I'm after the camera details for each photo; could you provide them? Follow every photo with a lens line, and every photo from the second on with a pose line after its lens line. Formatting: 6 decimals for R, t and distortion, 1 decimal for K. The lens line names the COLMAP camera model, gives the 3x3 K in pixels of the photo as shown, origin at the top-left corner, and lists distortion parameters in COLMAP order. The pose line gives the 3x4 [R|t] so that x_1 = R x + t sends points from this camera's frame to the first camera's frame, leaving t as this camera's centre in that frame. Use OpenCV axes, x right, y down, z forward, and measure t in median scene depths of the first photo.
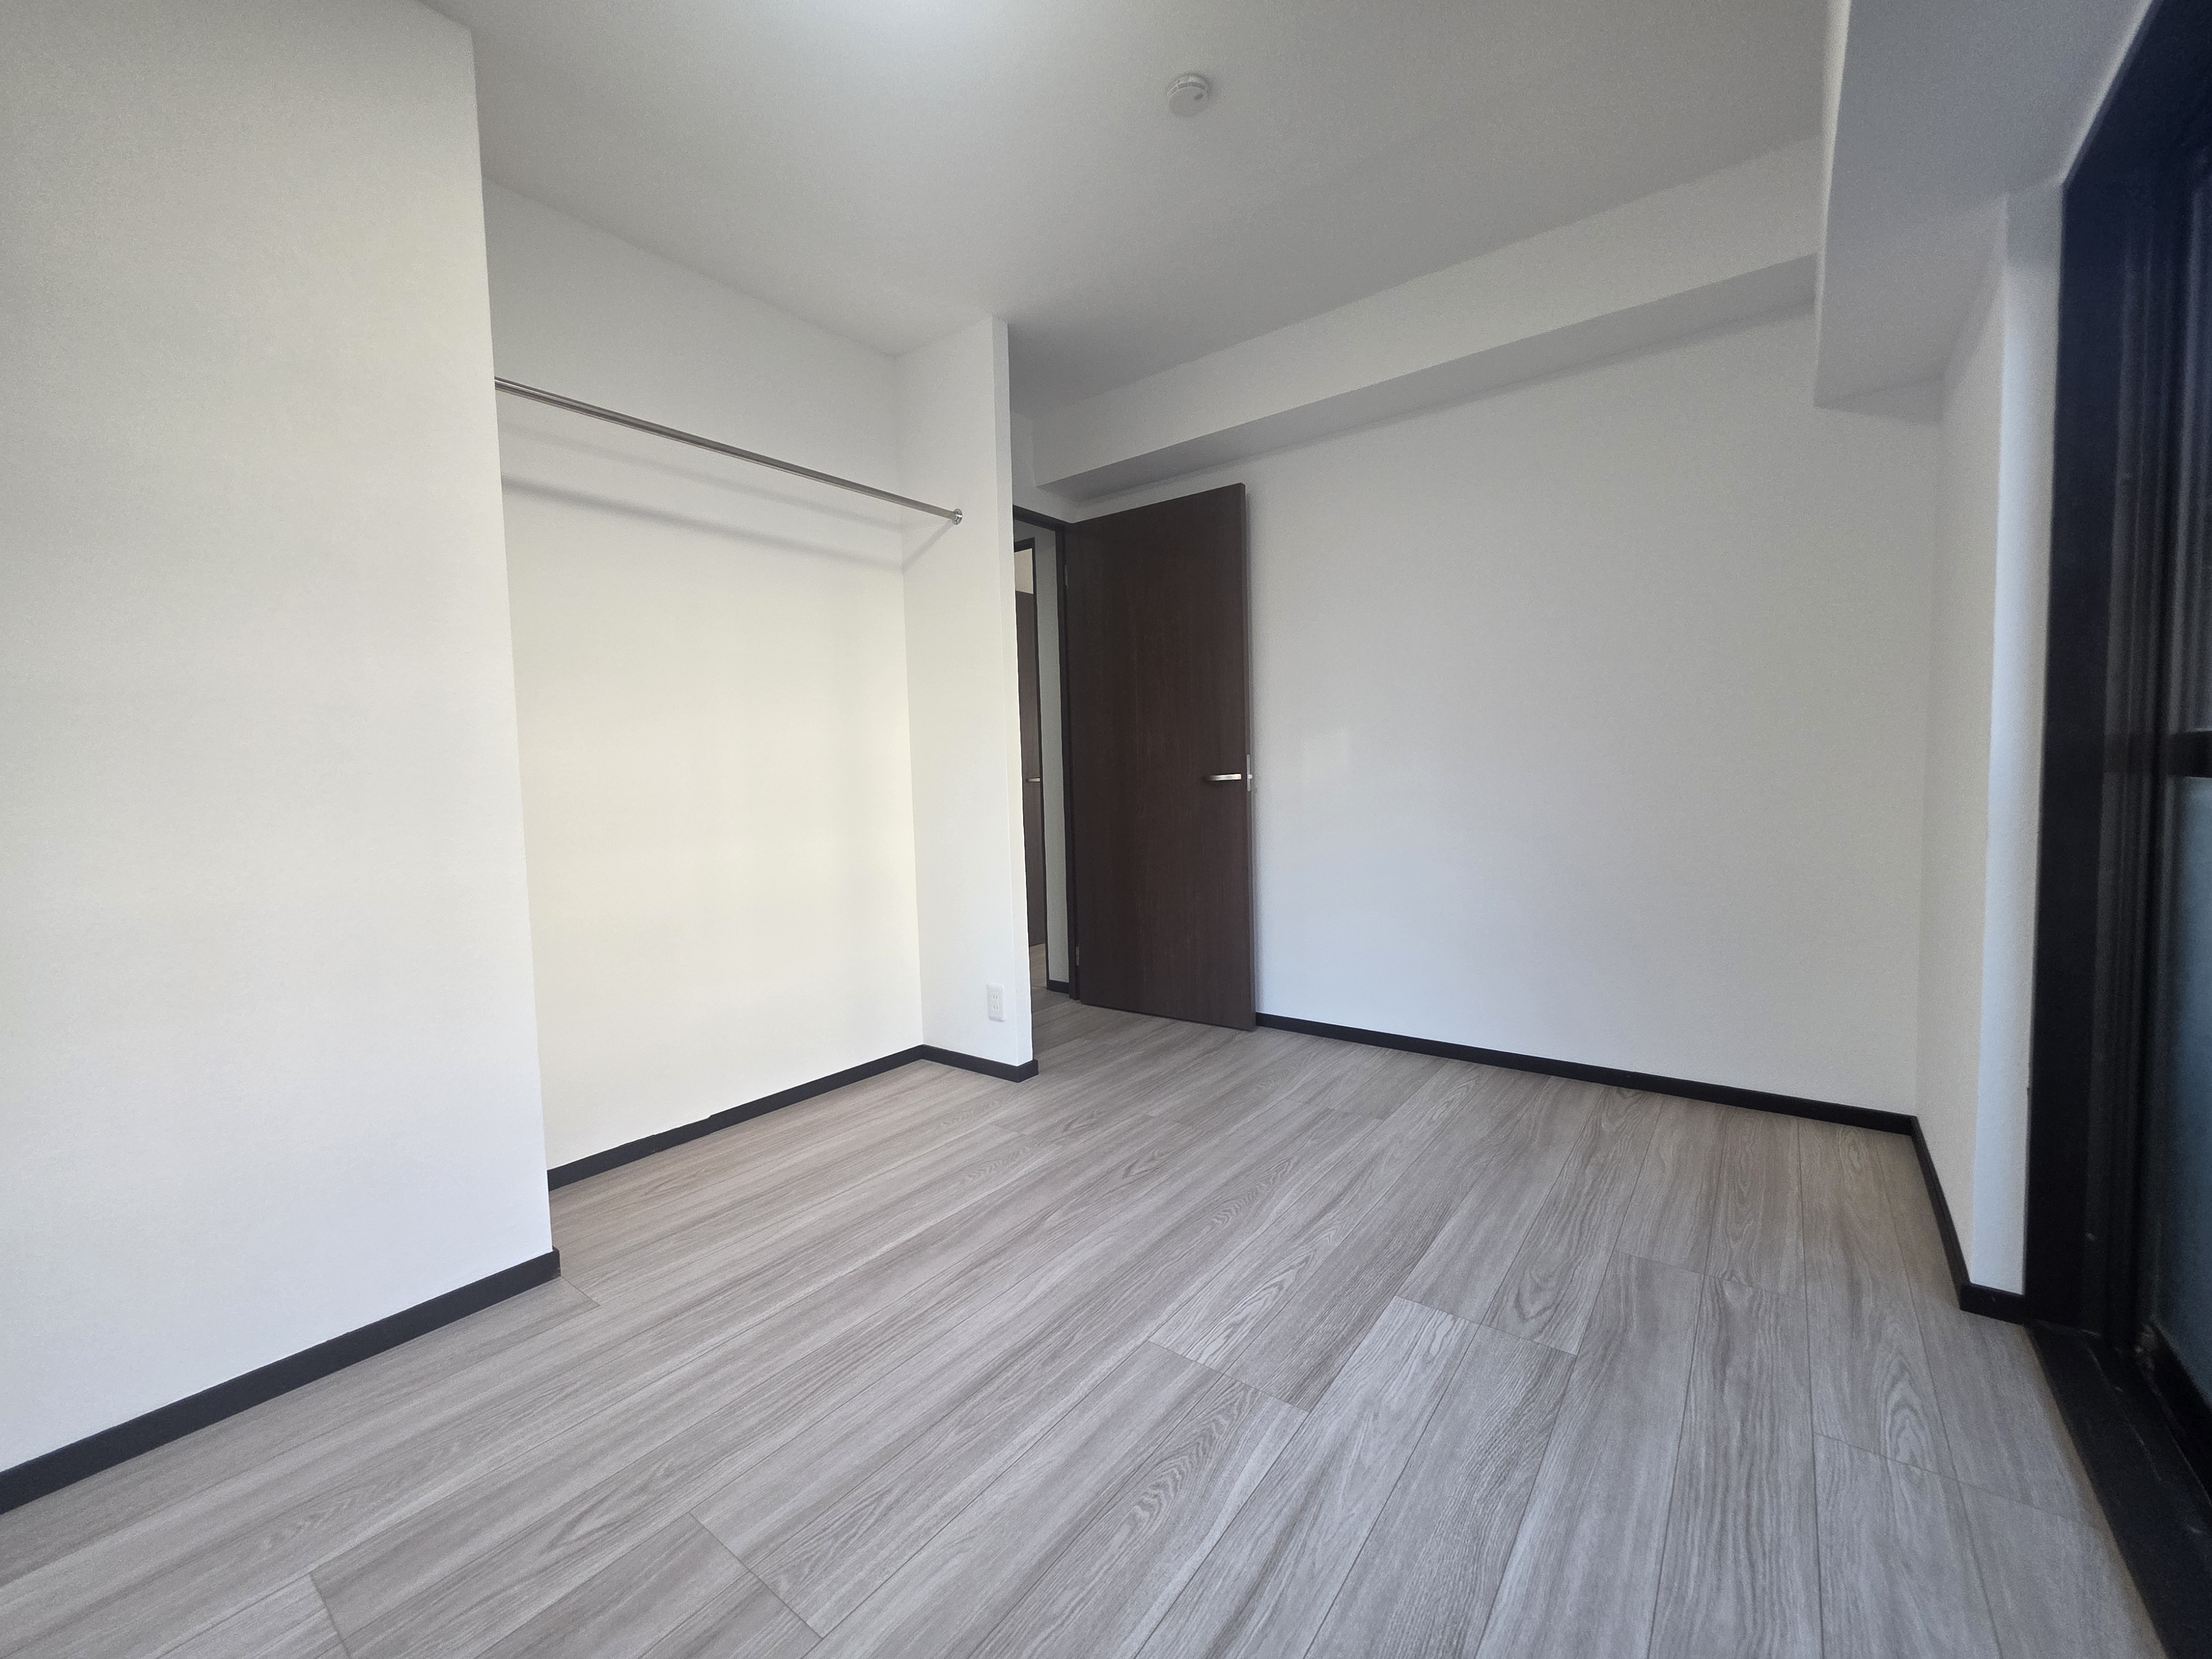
lens RADIAL K [[893.8, 0, 1110.2], [0, 893.8, 811.0], [0, 0, 1]] dist [-0.000473, 0.000673]
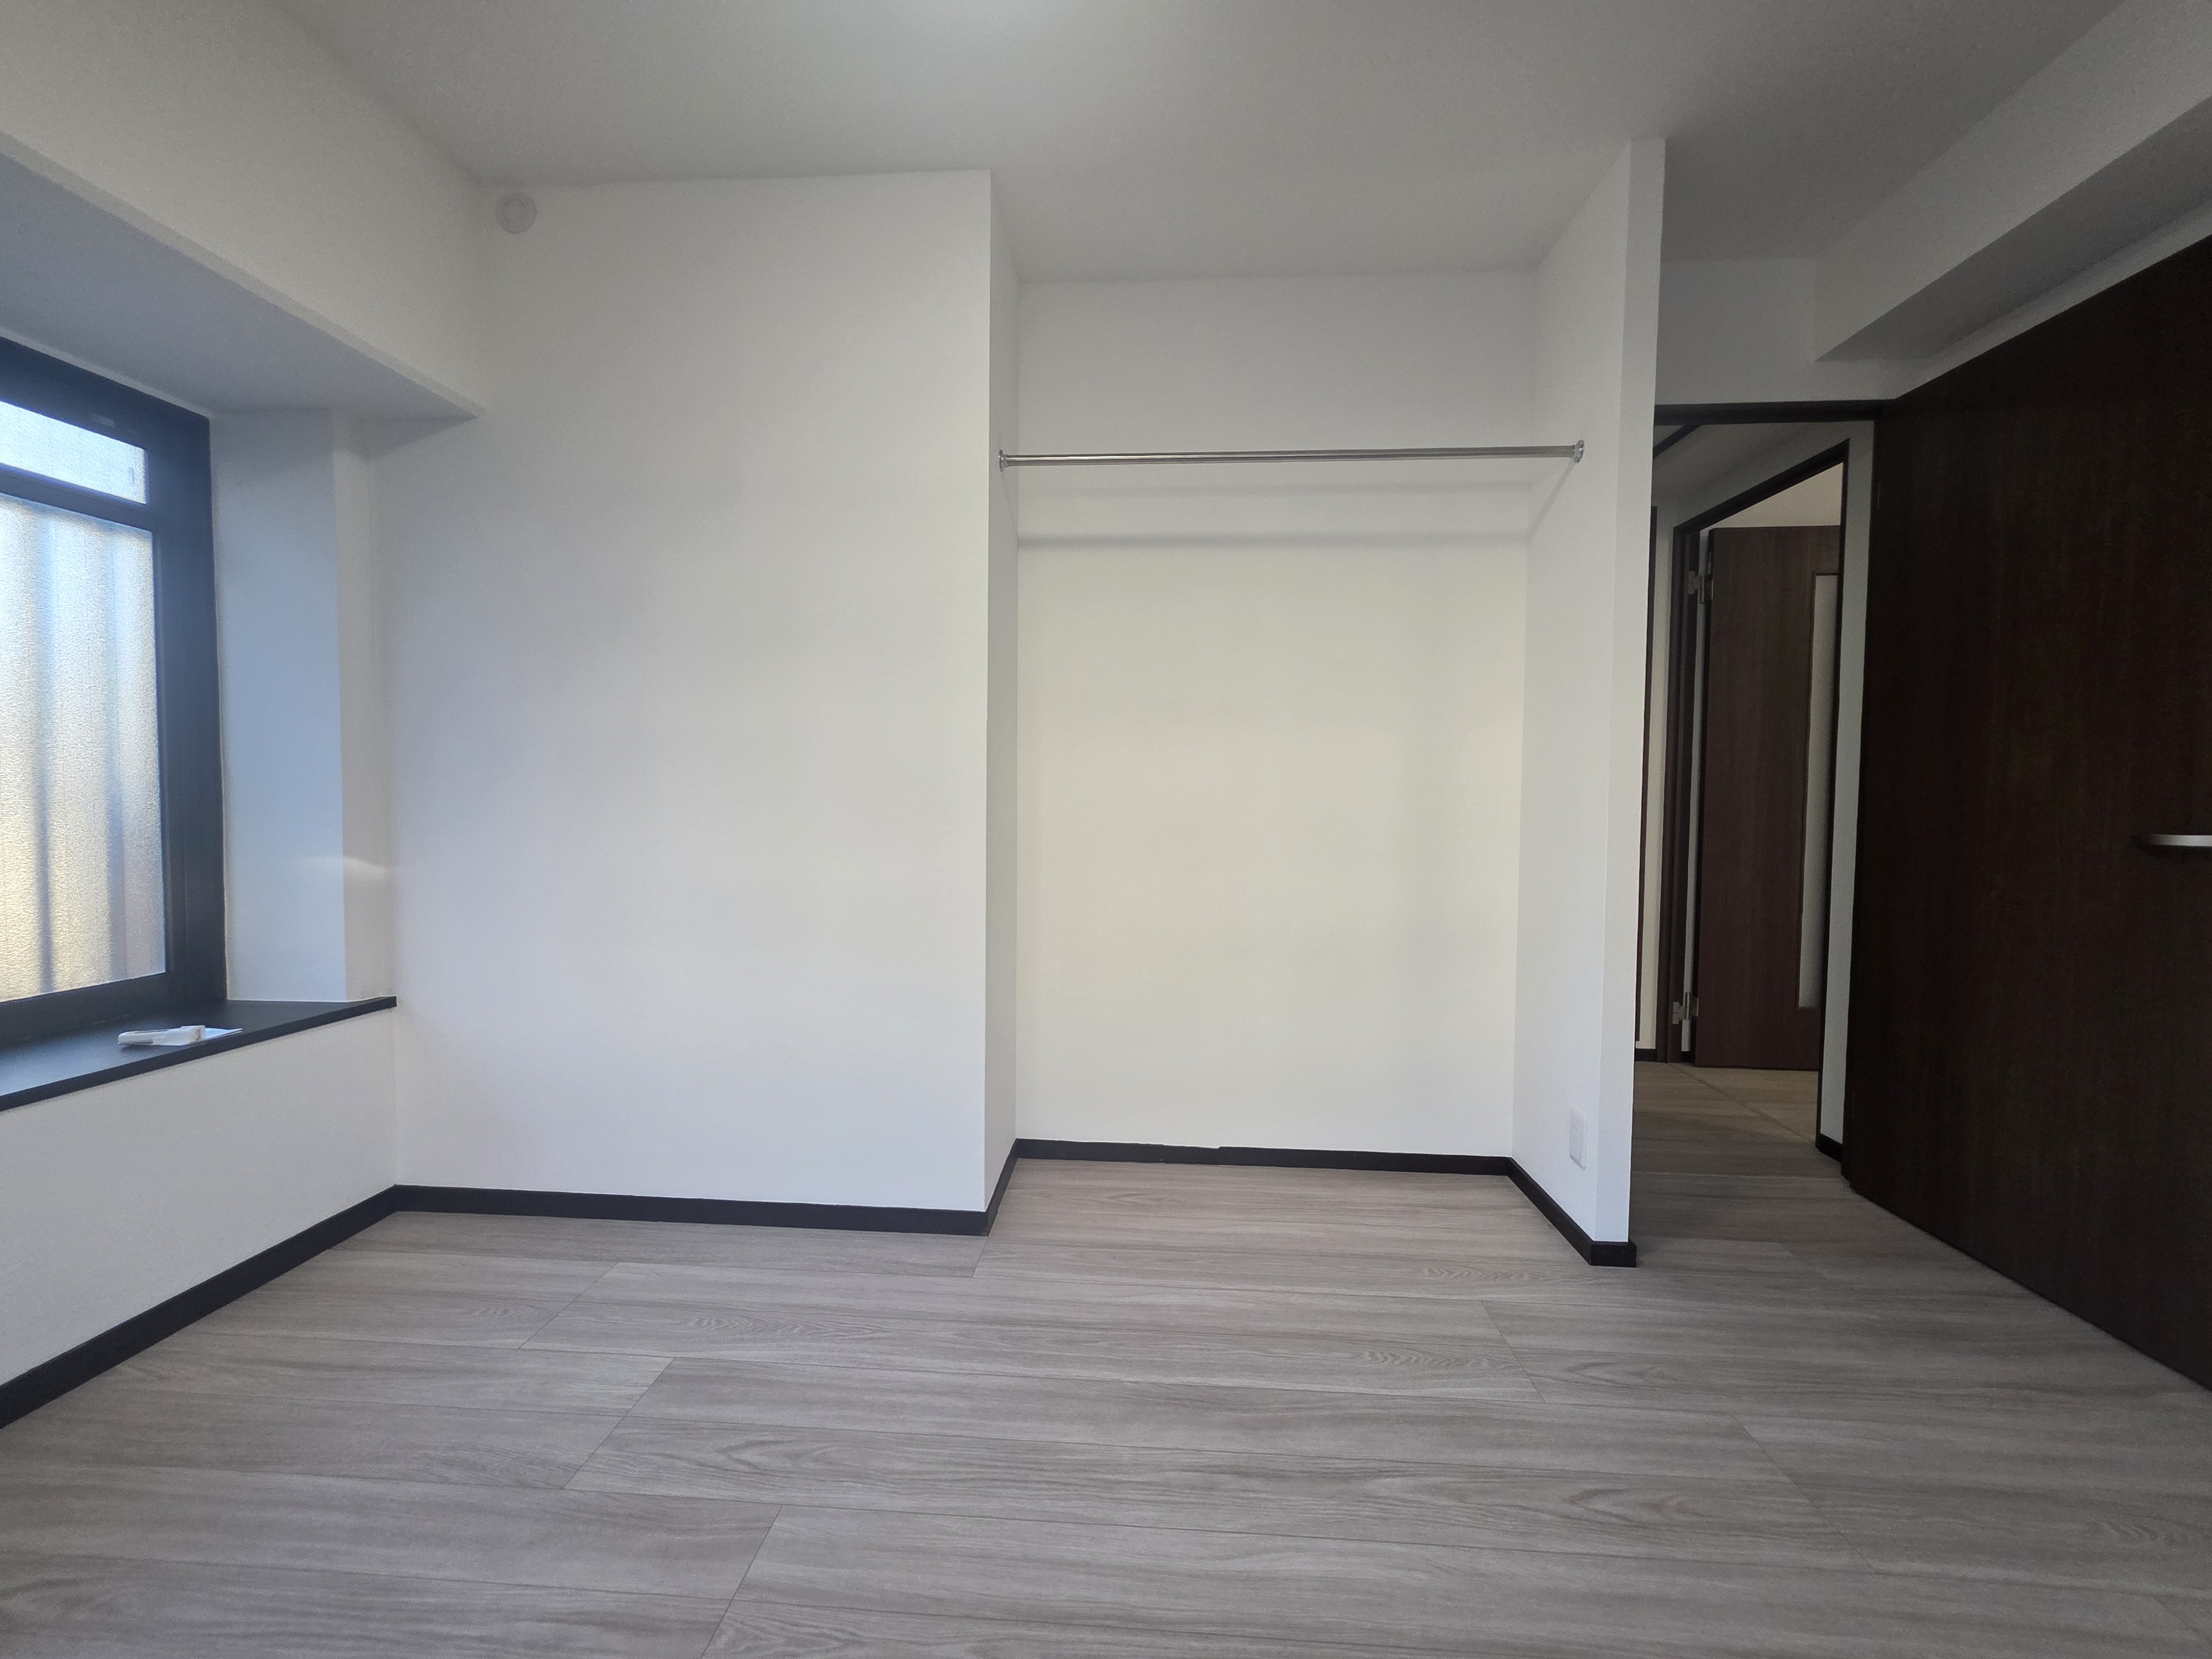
lens RADIAL K [[893.8, 0, 1098.2], [0, 893.8, 819.8], [0, 0, 1]] dist [-0.000473, 0.000673]
pose [[0.545425, 0.061331, -0.835913, 0.359125], [-0.059883, 0.997622, 0.034123, -0.054126], [0.836018, 0.031445, 0.547801, 0.445546]]
